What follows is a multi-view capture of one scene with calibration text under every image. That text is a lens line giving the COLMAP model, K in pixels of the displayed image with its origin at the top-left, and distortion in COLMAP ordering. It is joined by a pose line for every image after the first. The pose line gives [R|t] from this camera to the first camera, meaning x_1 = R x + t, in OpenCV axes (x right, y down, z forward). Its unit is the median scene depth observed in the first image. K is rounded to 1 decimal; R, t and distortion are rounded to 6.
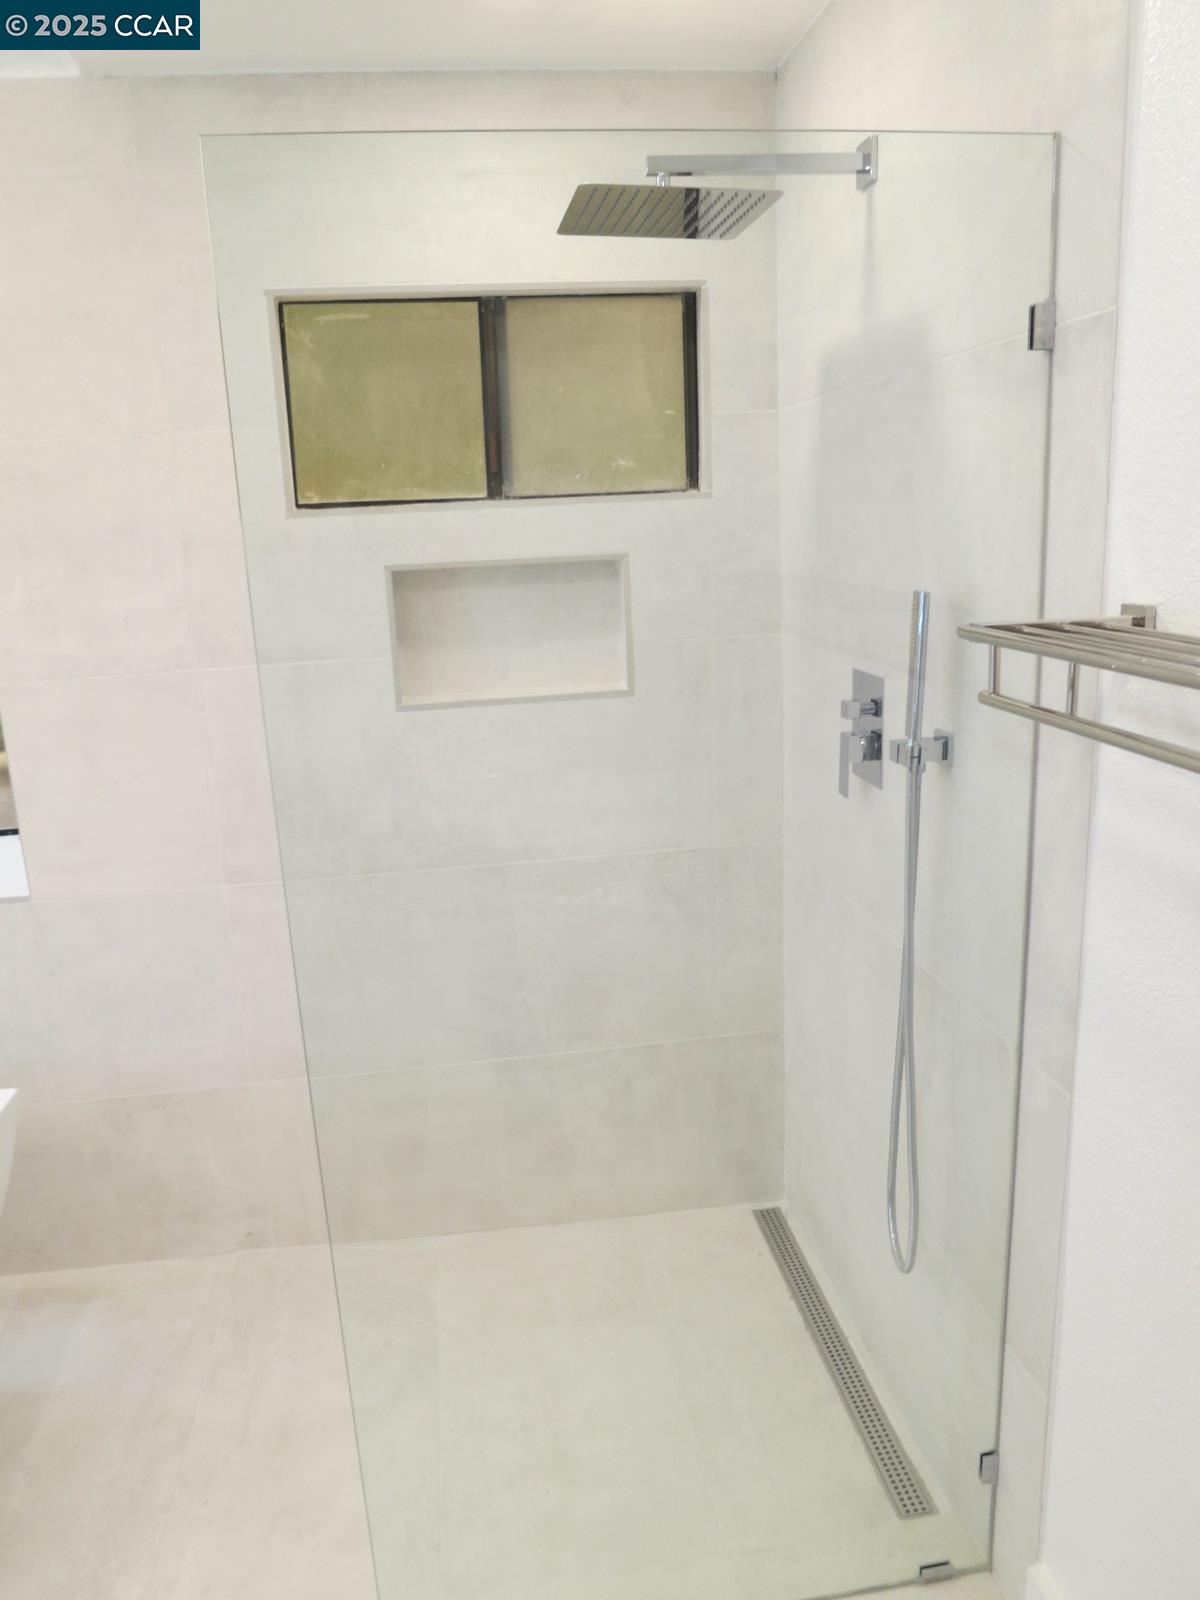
lens RADIAL K [[1146.0, 0, 599.9], [0, 1146.0, 794.4], [0, 0, 1]] dist [-0.057506, 0.014428]
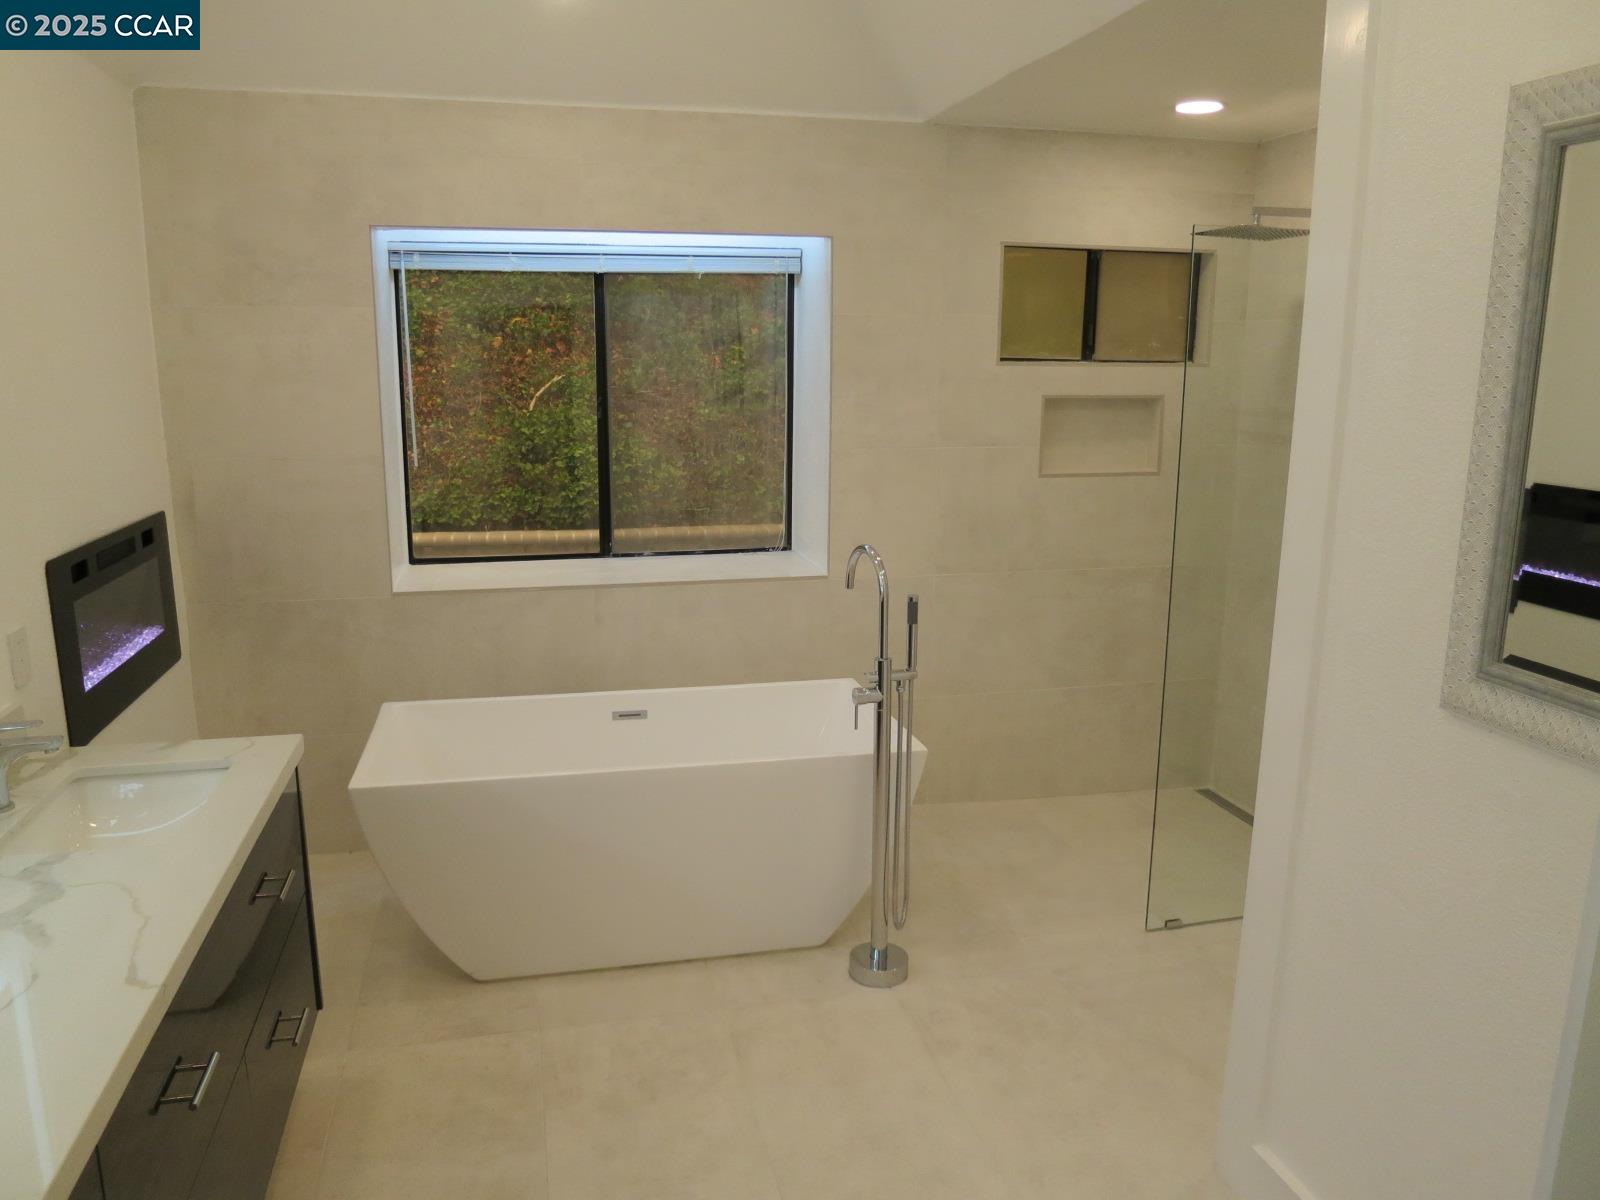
lens RADIAL K [[1146.0, 0, 799.5], [0, 1146.0, 607.6], [0, 0, 1]] dist [-0.057506, 0.014428]
pose [[0.994278, 0.025953, 0.103622, -0.710436], [-0.021714, 0.998889, -0.041831, 0.207008], [-0.104592, 0.039341, 0.993737, -0.694339]]
